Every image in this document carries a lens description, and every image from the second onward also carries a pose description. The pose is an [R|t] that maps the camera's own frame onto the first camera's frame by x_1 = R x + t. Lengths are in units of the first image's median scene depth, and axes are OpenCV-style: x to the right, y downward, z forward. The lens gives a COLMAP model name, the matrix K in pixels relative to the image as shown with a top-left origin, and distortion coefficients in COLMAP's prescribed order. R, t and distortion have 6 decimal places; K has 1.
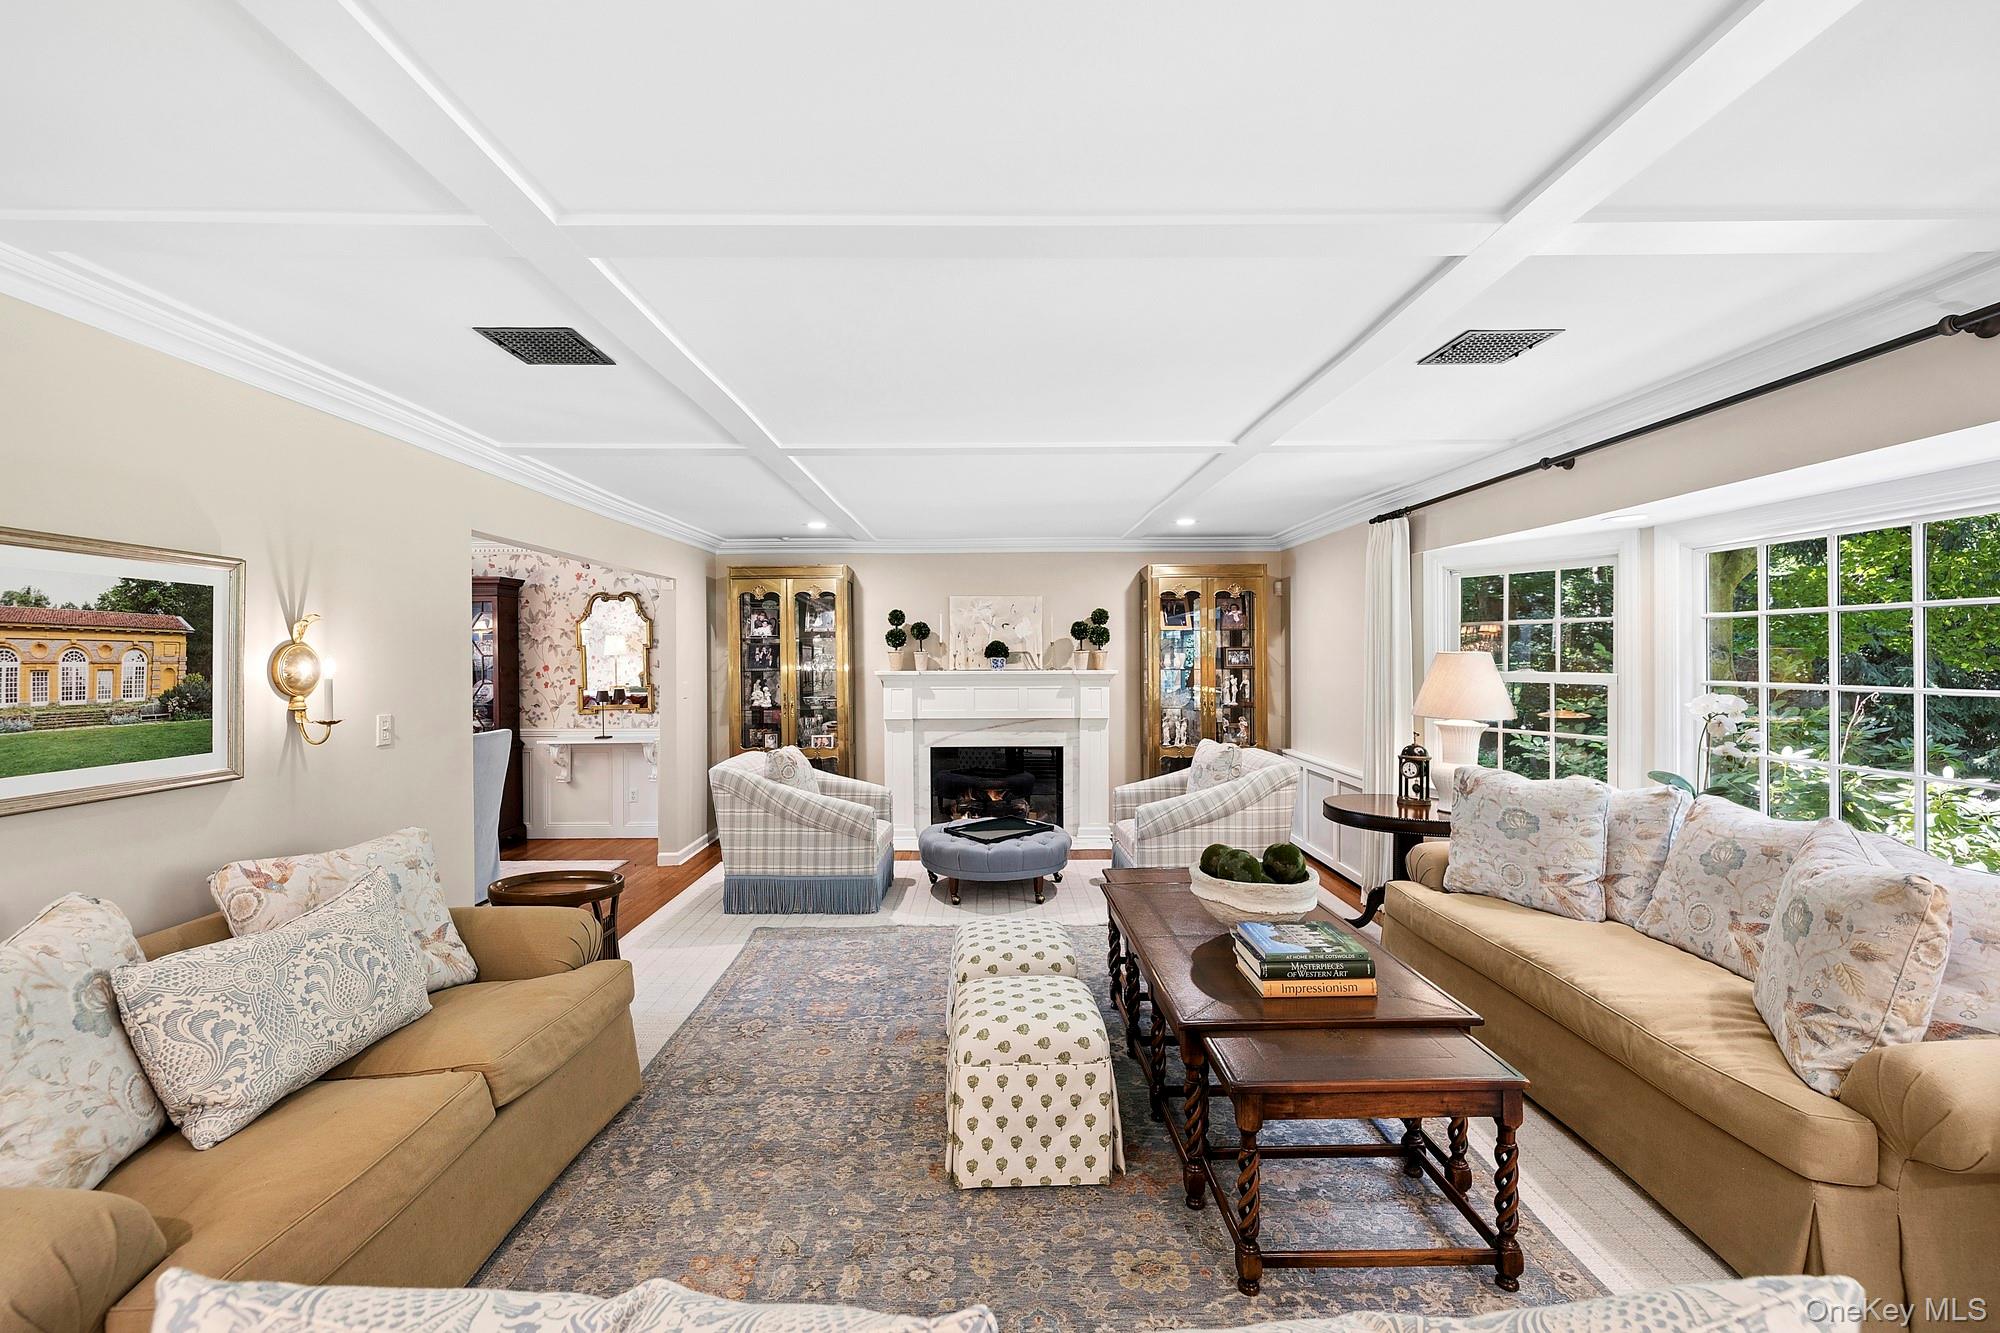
lens RADIAL K [[846.5, 0, 999.0], [0, 846.5, 660.5], [0, 0, 1]] dist [0.001726, -0.000030]
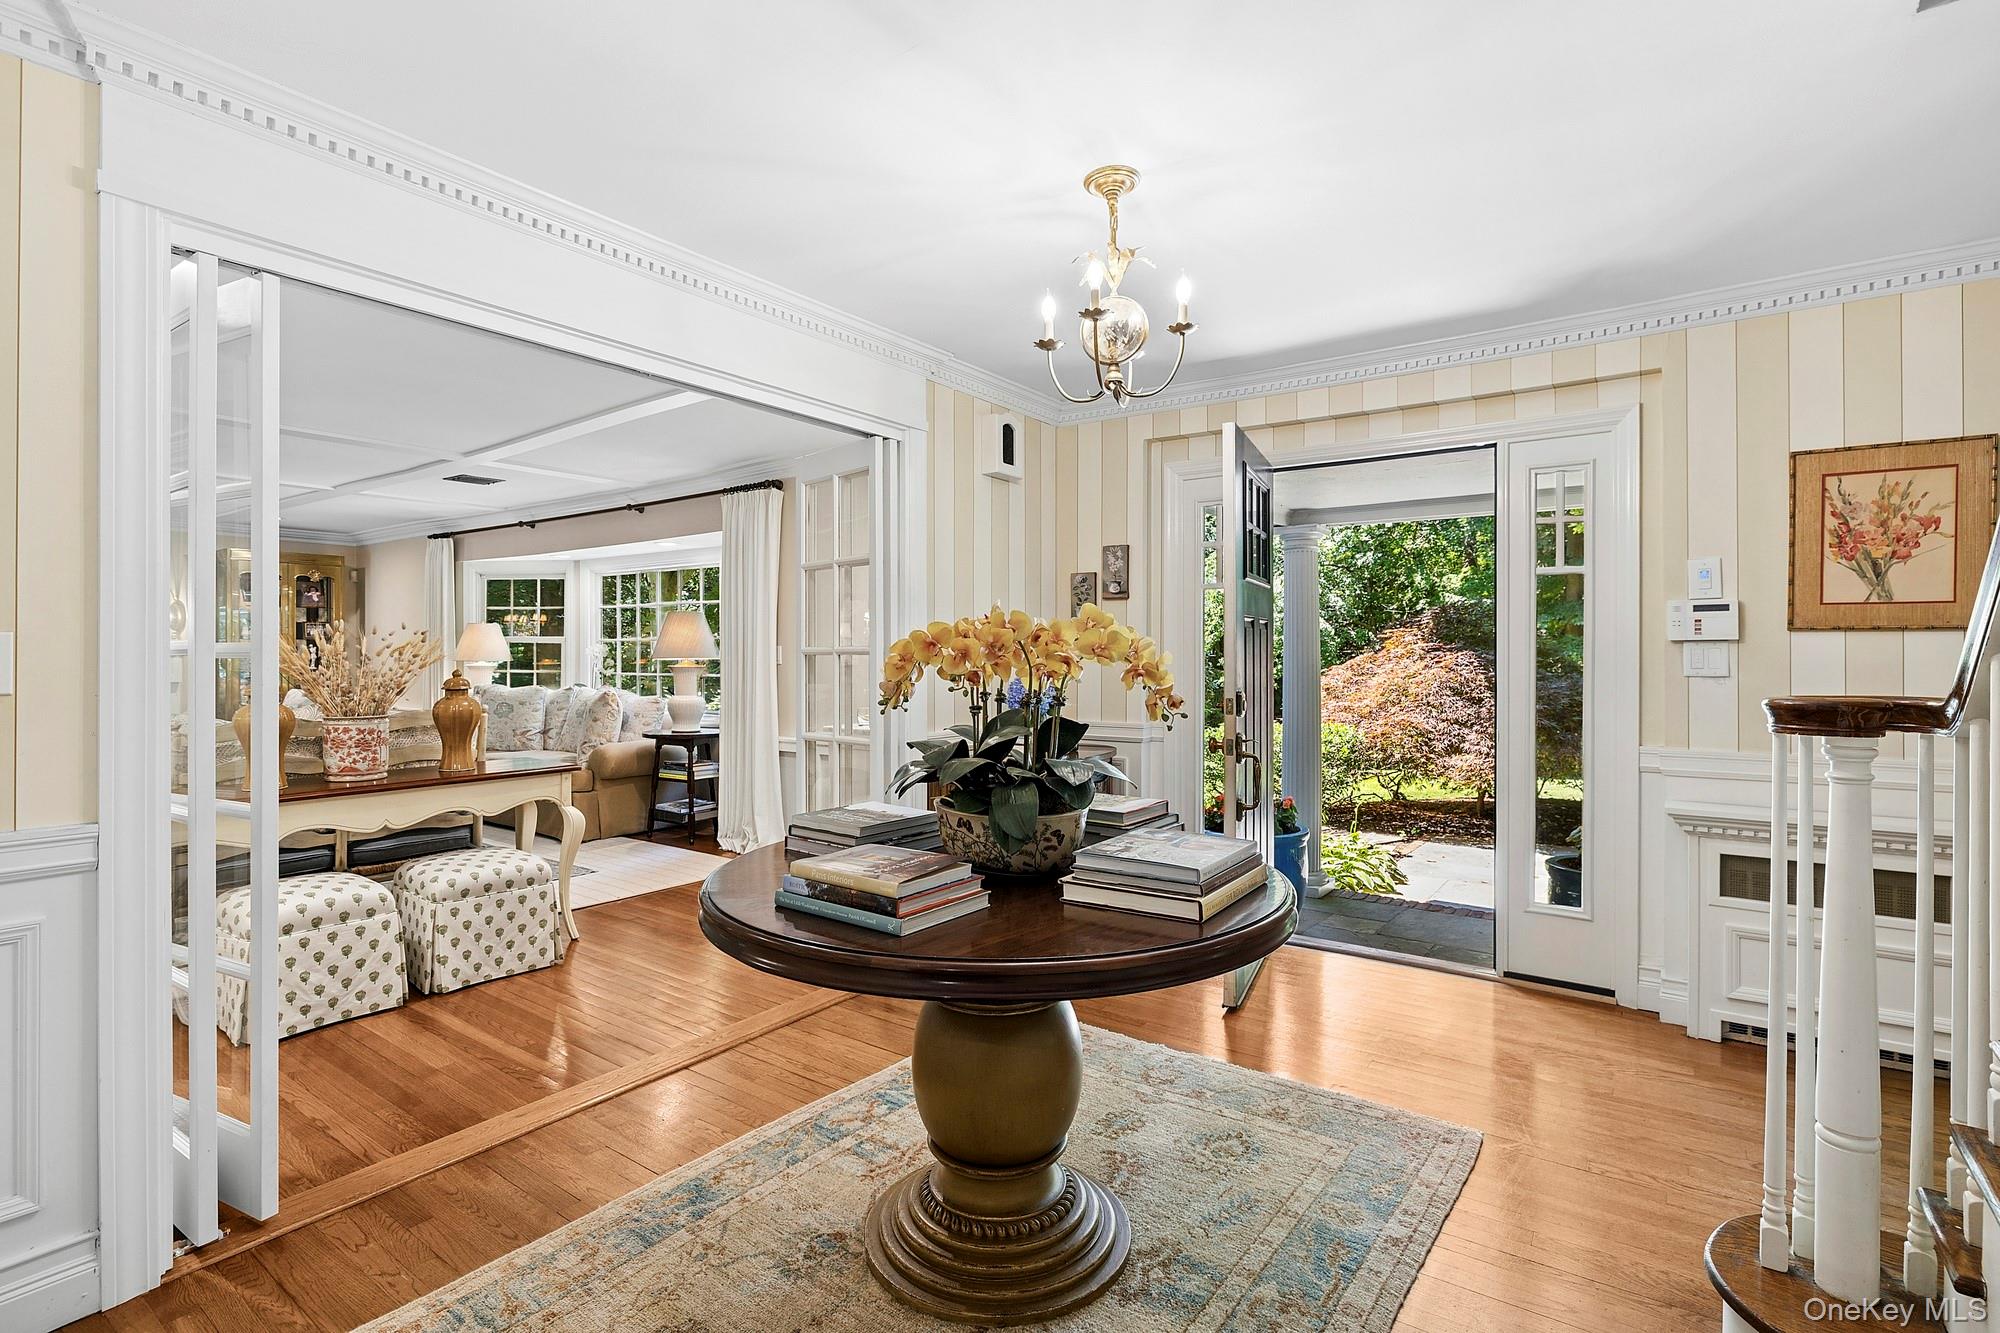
lens RADIAL K [[942.9, 0, 995.1], [0, 942.9, 654.2], [0, 0, 1]] dist [0.000212, 0.000164]
pose [[0.596735, 0.006186, 0.802415, -0.356230], [0.000816, 0.999965, -0.008315, 0.067896], [-0.802438, 0.005617, 0.596709, -0.947376]]
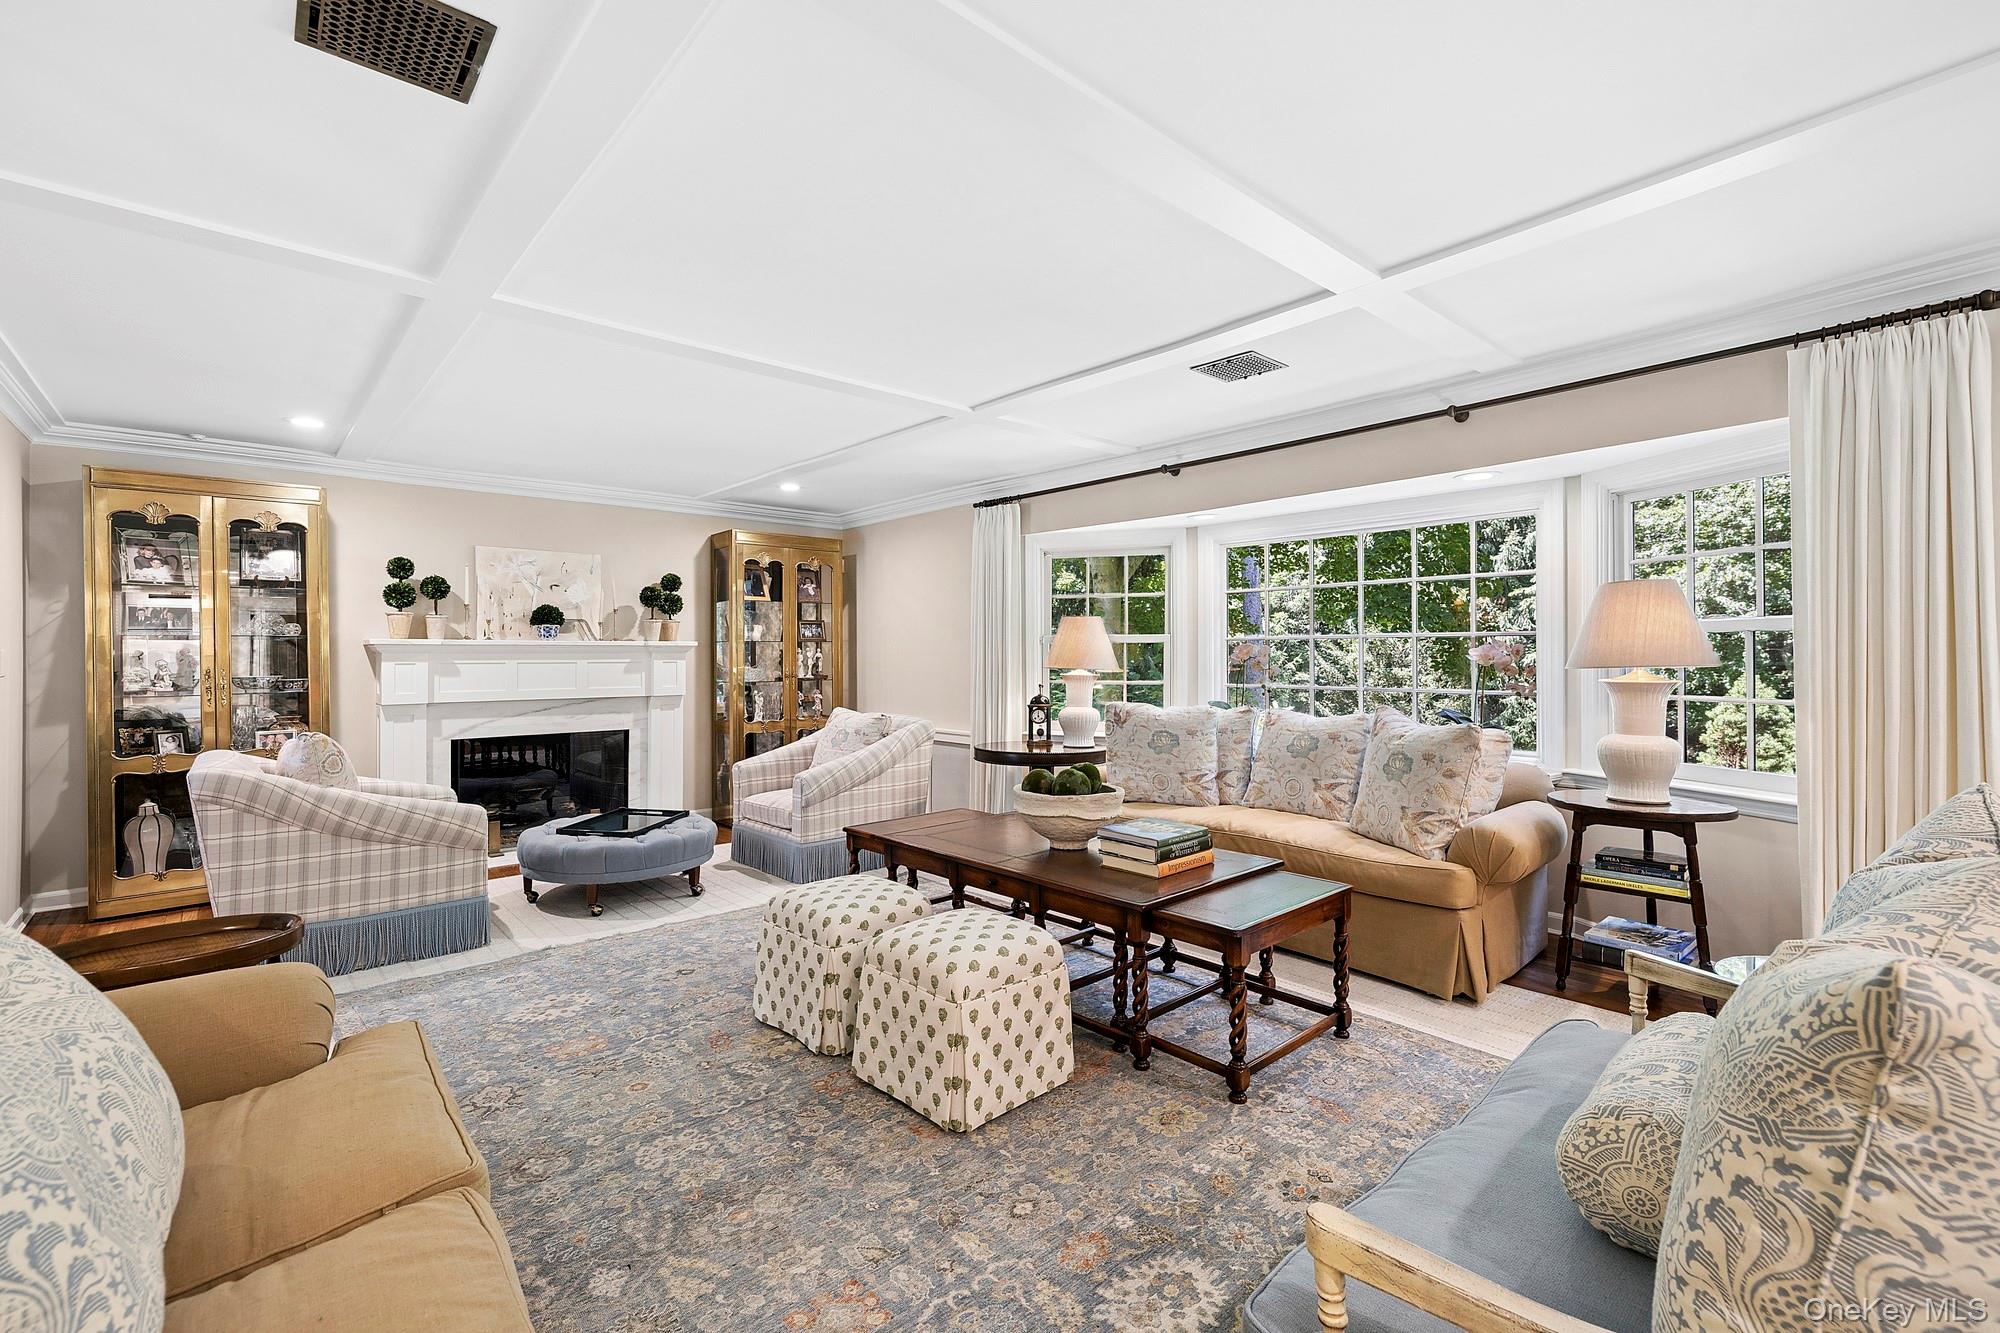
lens RADIAL K [[862.9, 0, 992.0], [0, 862.9, 654.7], [0, 0, 1]] dist [0.004117, 0.000053]
pose [[0.755432, 0.002406, 0.655223, -0.361400], [0.004487, 0.999951, -0.008846, 0.055389], [-0.655212, 0.009622, 0.755384, 0.138259]]
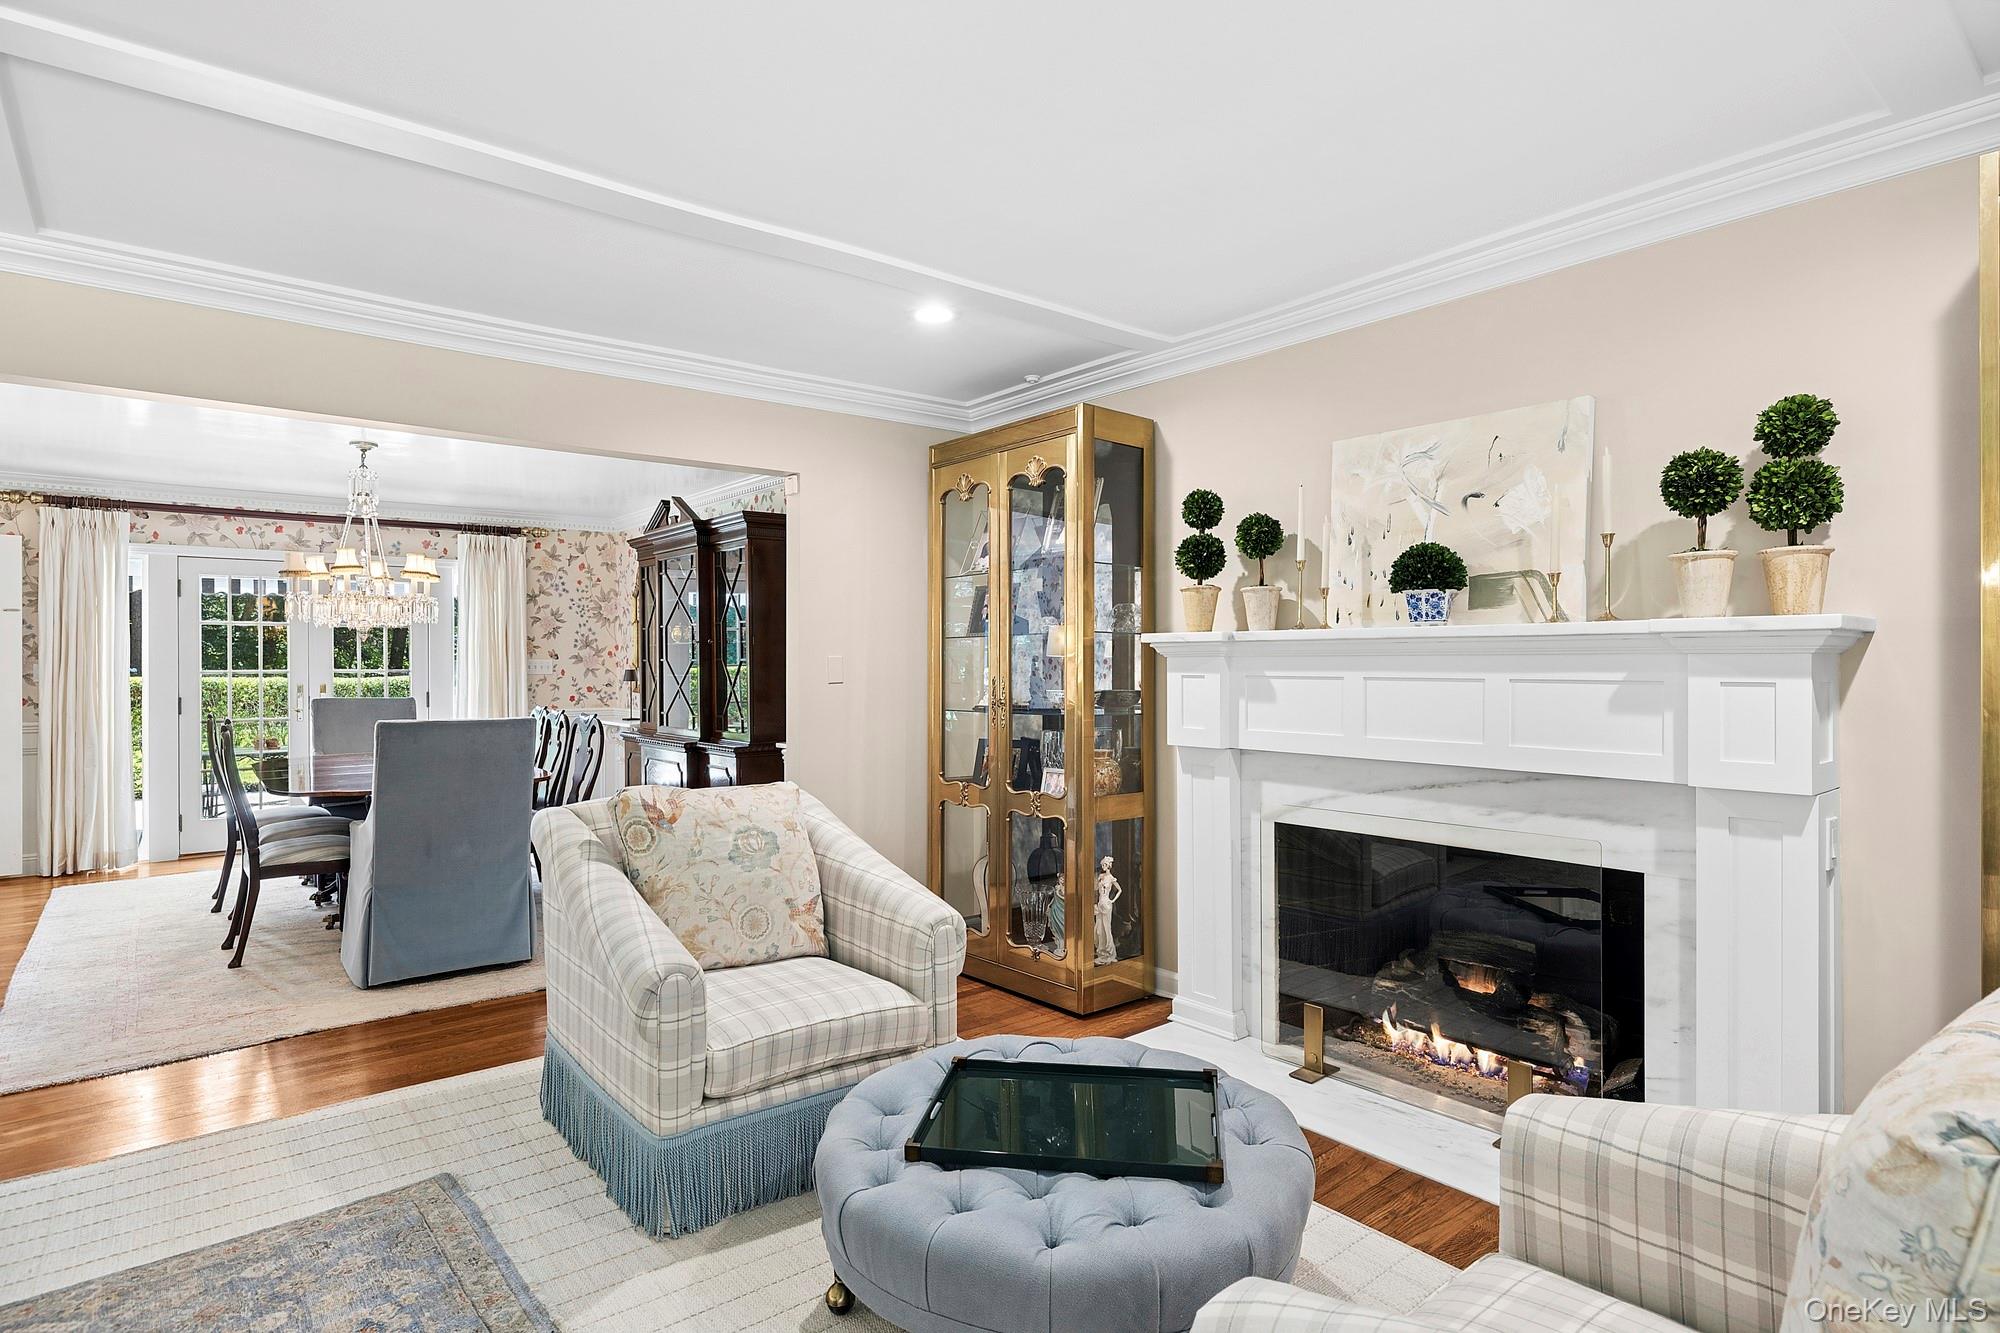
lens RADIAL K [[1039.1, 0, 1000.0], [0, 1039.1, 666.5], [0, 0, 1]] dist [-0.001178, -0.000425]
pose [[0.631851, 0.006455, -0.775063, 0.353638], [-0.008006, 0.999966, 0.001801, 0.045874], [0.775049, 0.005068, 0.631881, 0.943739]]
